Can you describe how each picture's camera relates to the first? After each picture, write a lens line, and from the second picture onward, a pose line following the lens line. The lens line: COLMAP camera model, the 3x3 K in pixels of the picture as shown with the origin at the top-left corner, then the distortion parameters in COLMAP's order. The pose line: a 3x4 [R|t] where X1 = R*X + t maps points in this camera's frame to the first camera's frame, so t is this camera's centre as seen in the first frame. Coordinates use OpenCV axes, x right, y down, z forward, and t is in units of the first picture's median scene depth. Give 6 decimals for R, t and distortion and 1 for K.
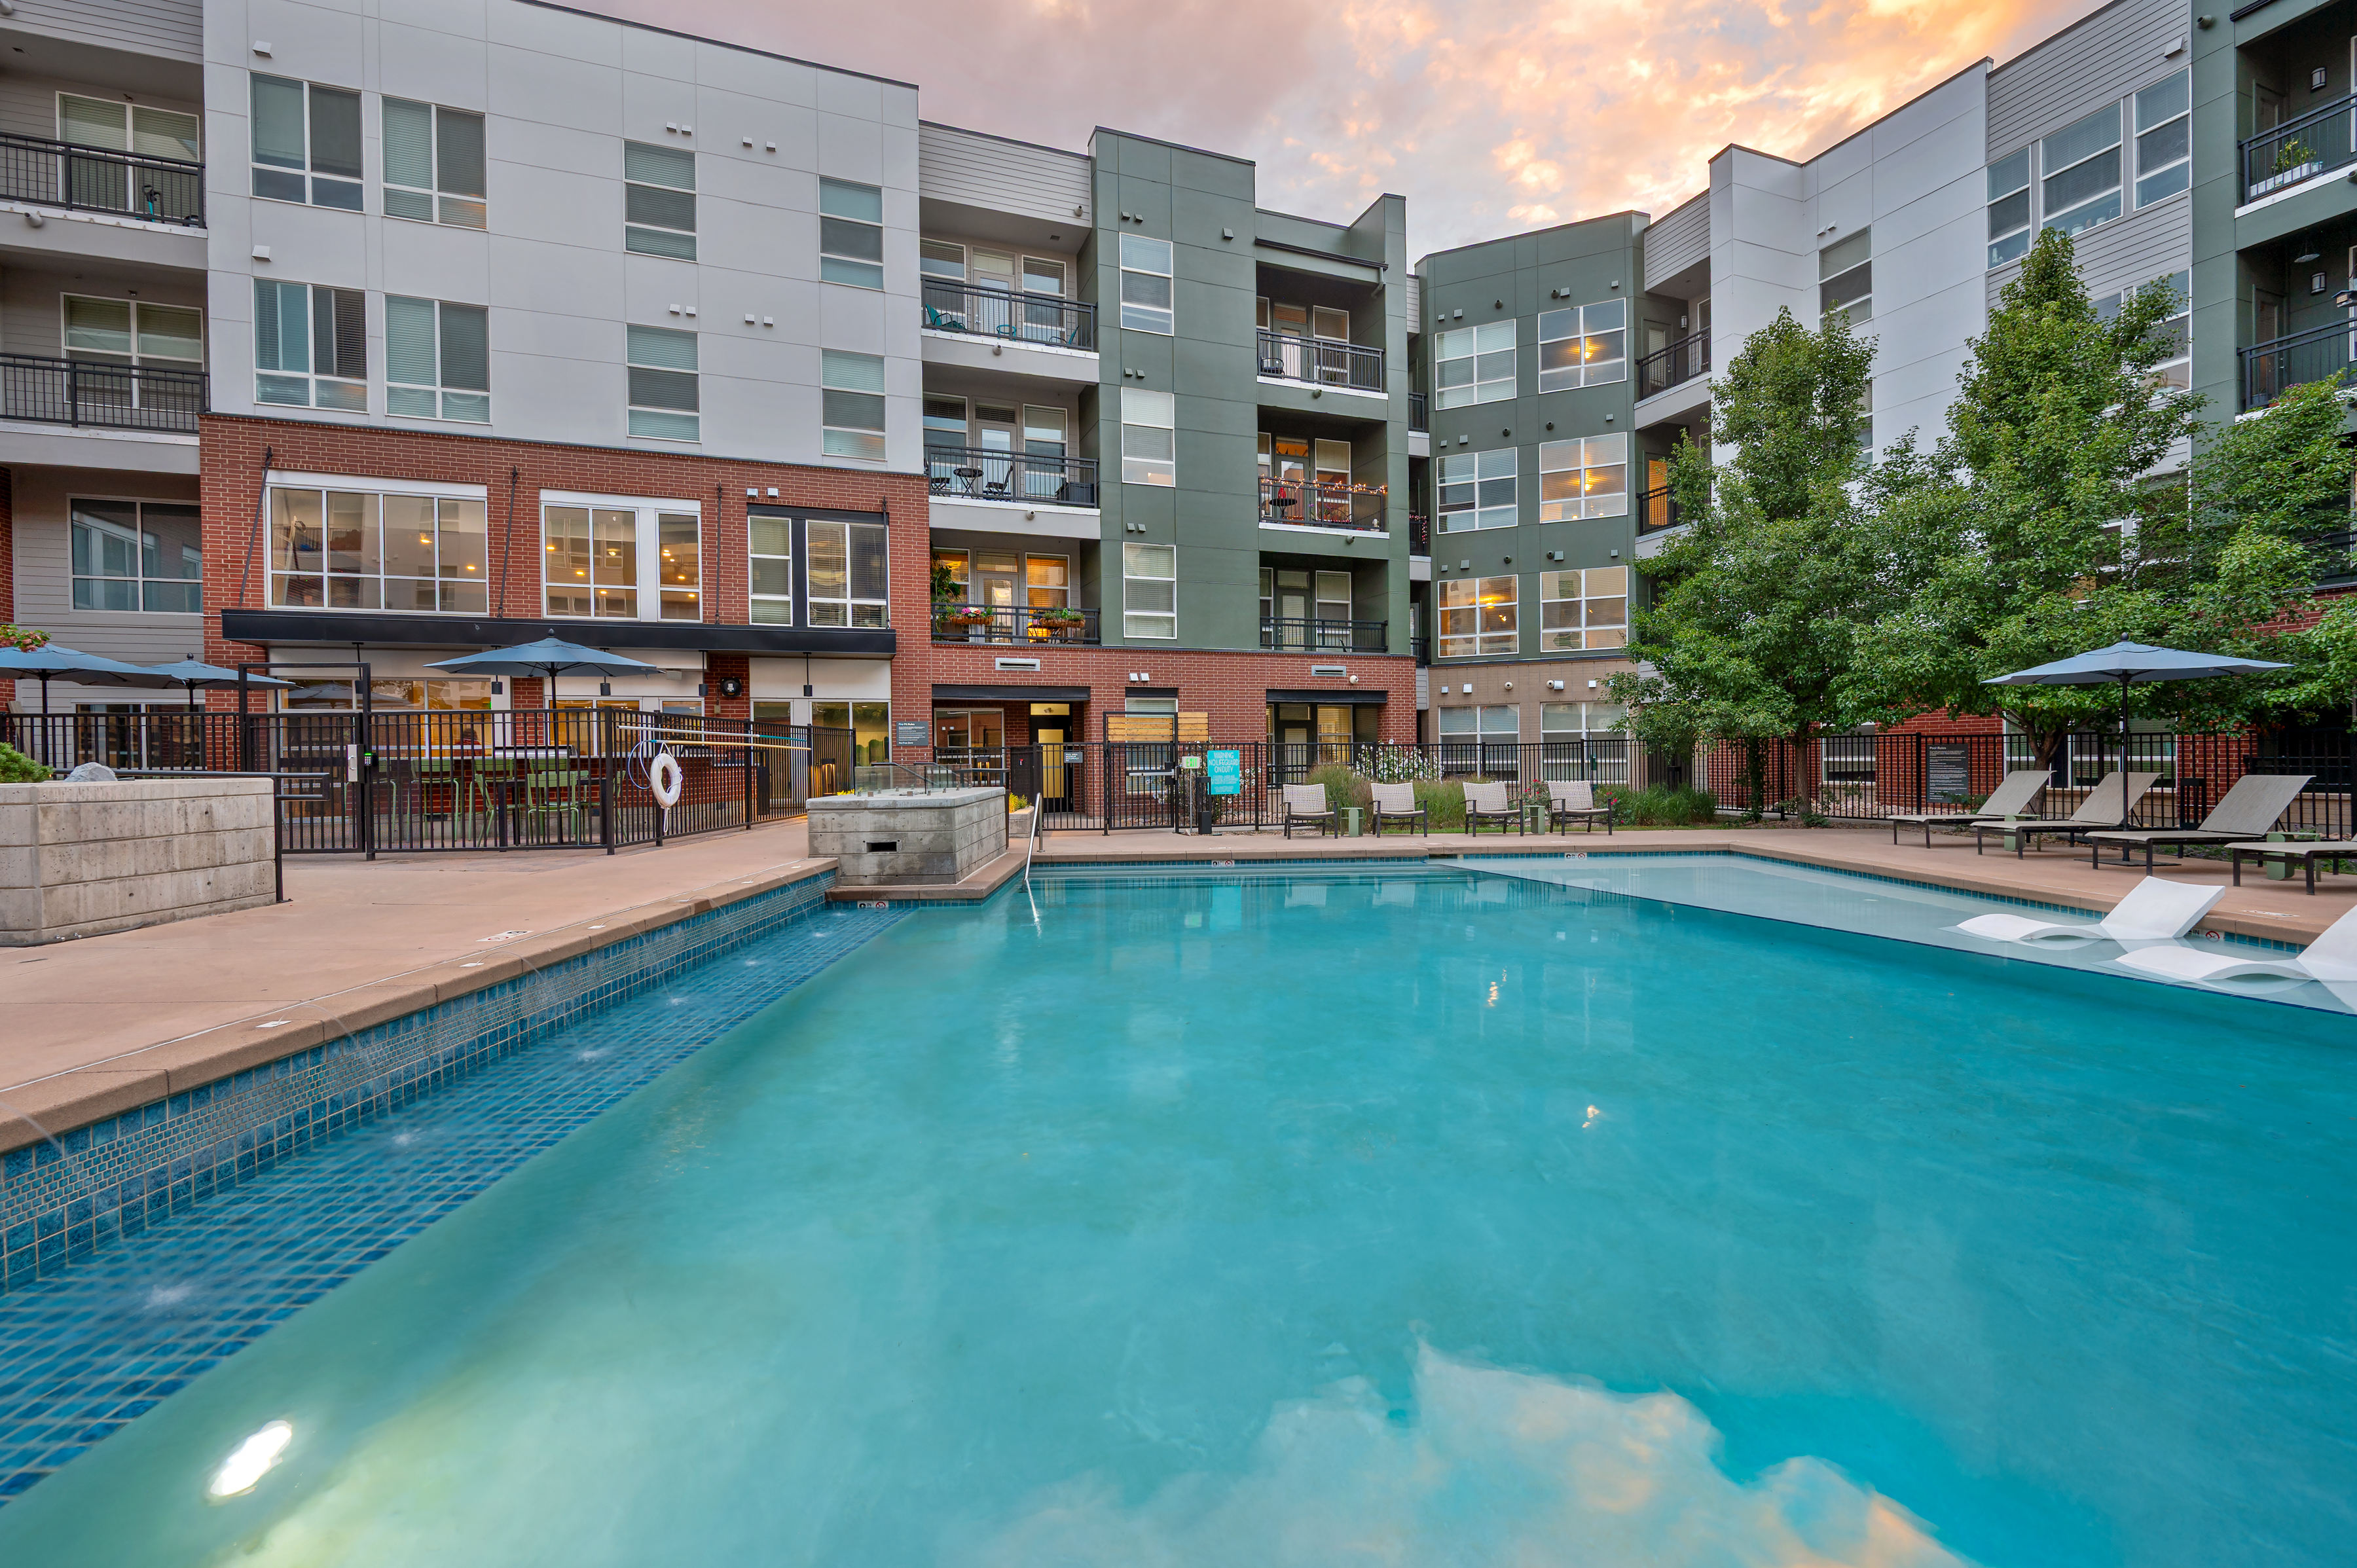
lens RADIAL K [[963.1, 0, 1192.4], [0, 963.1, 770.5], [0, 0, 1]] dist [-0.001378, 0.000398]
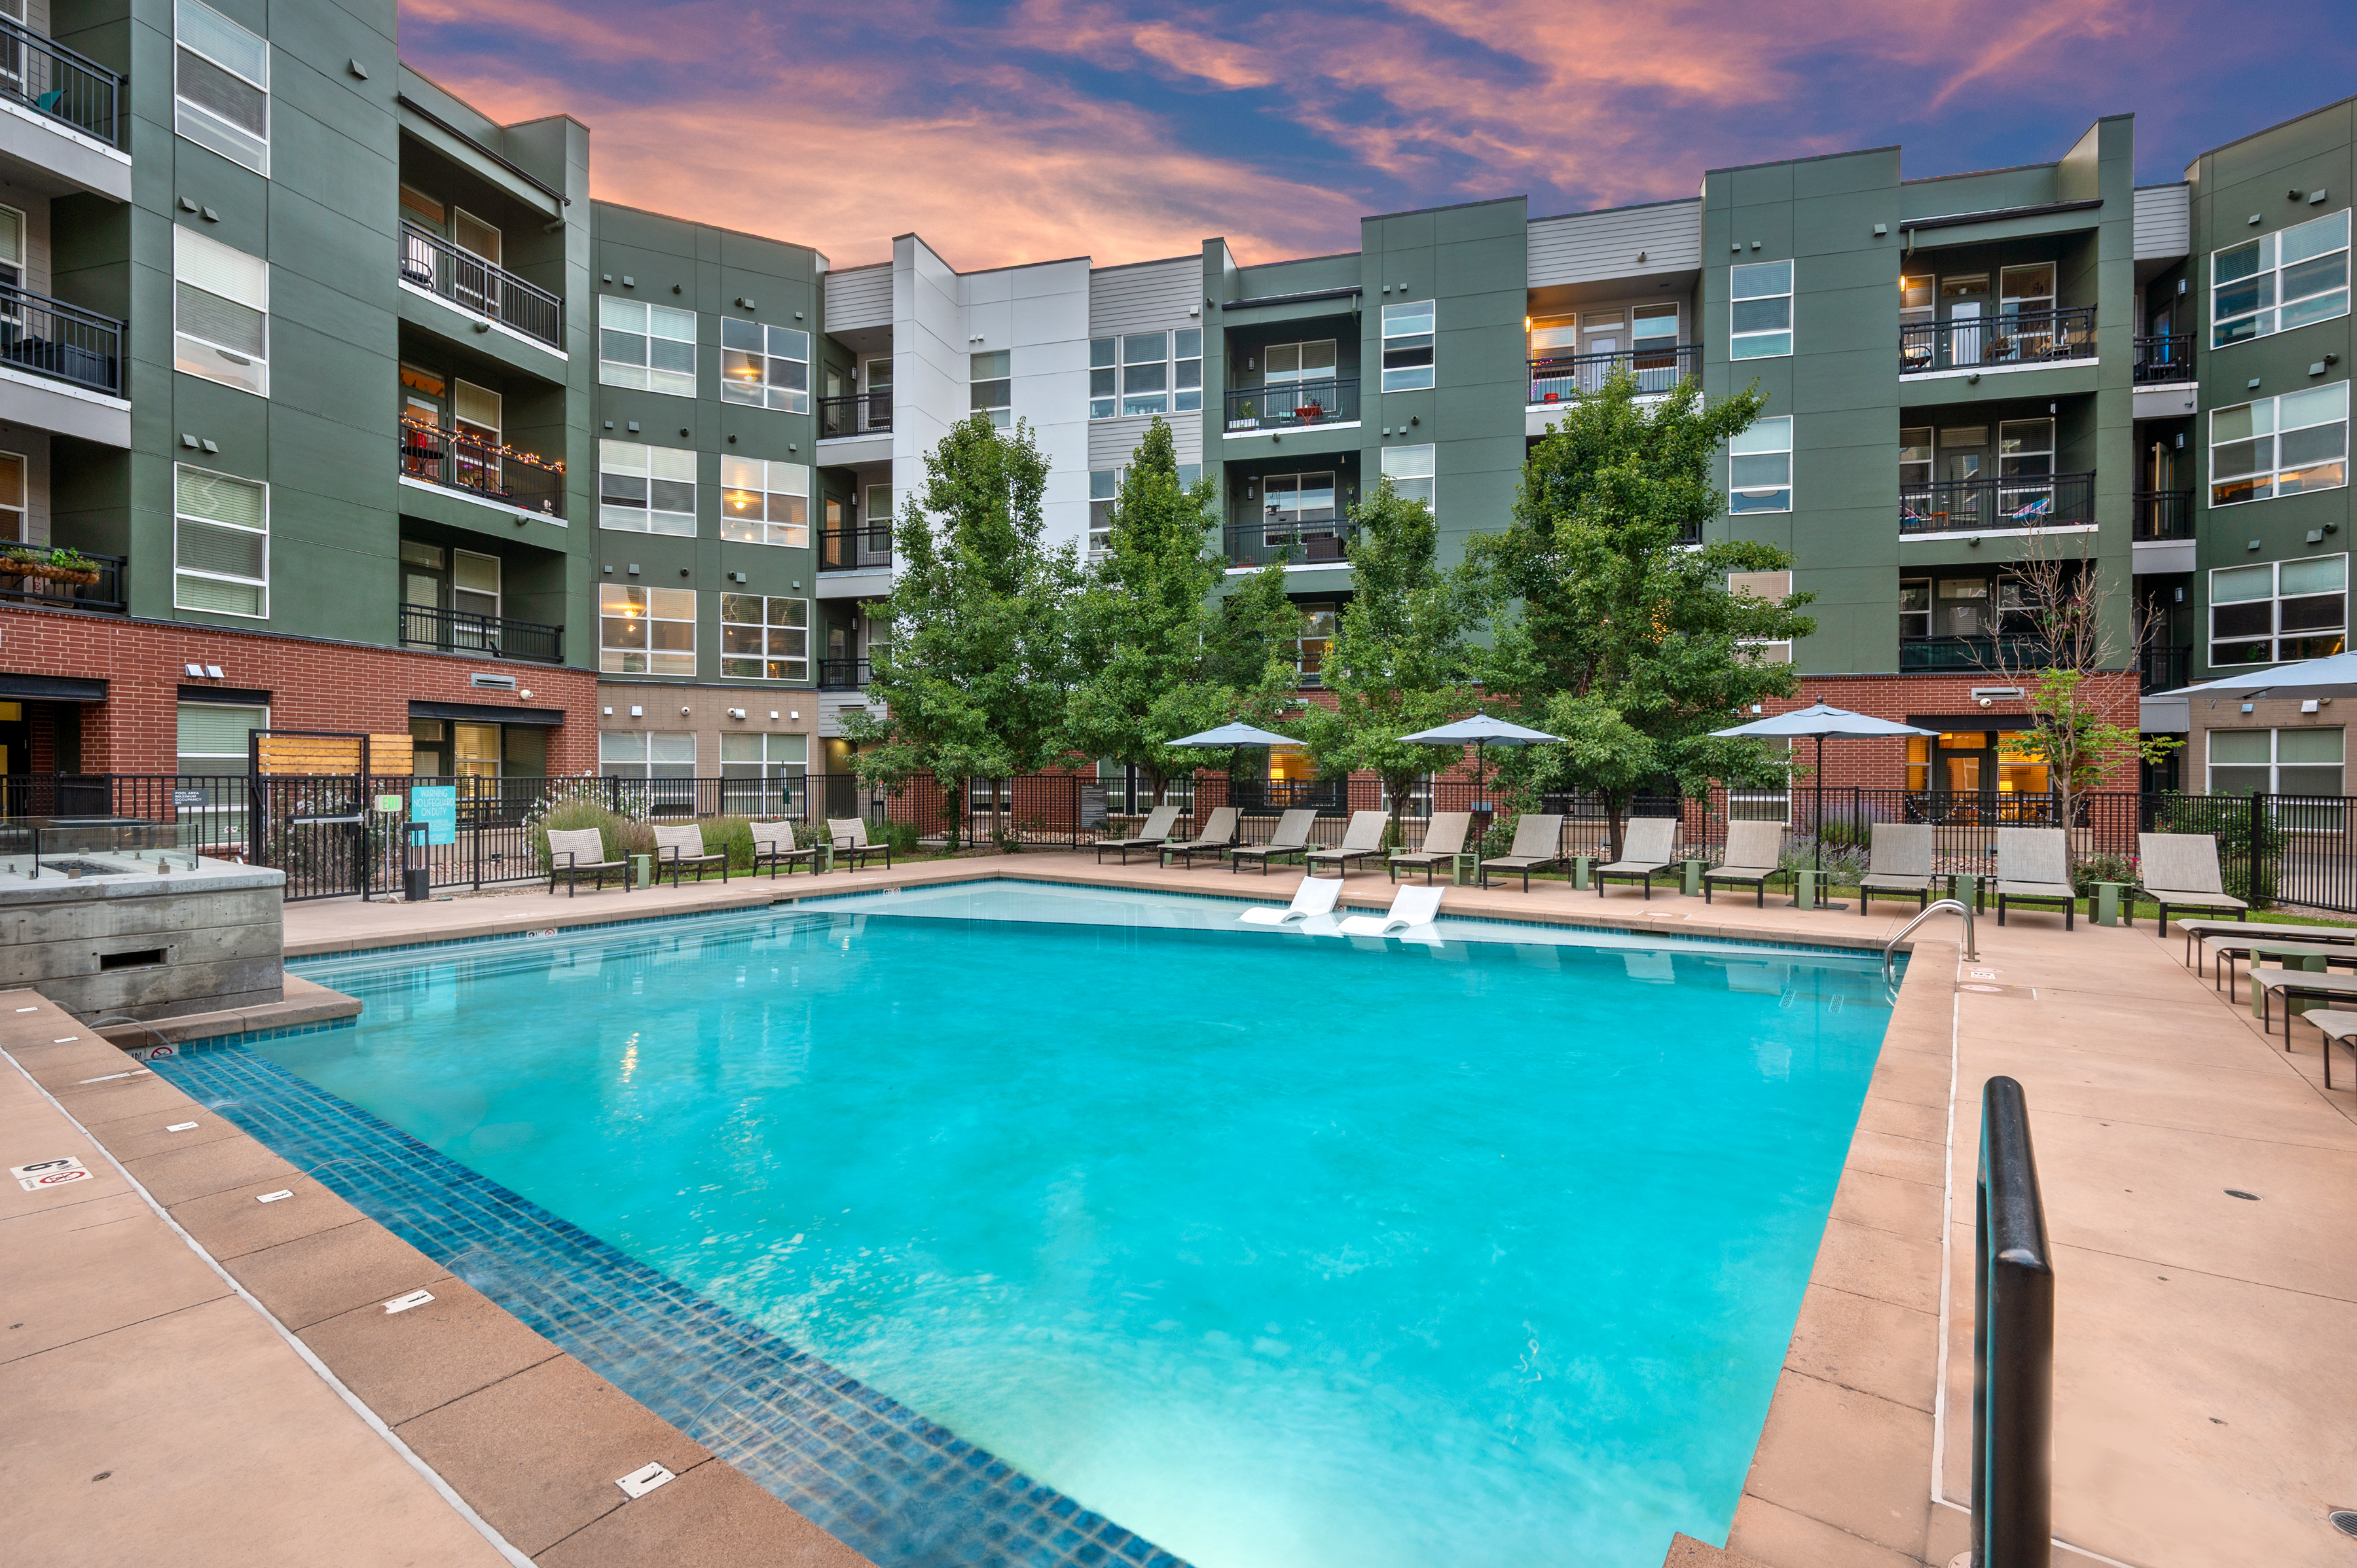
lens RADIAL K [[1047.9, 0, 1177.3], [0, 1047.9, 793.6], [0, 0, 1]] dist [-0.004885, -0.000636]
pose [[0.612290, -0.001109, 0.790633, -0.206472], [0.001430, 0.999999, 0.000295, -0.011851], [-0.790632, 0.000950, 0.612291, 0.033669]]
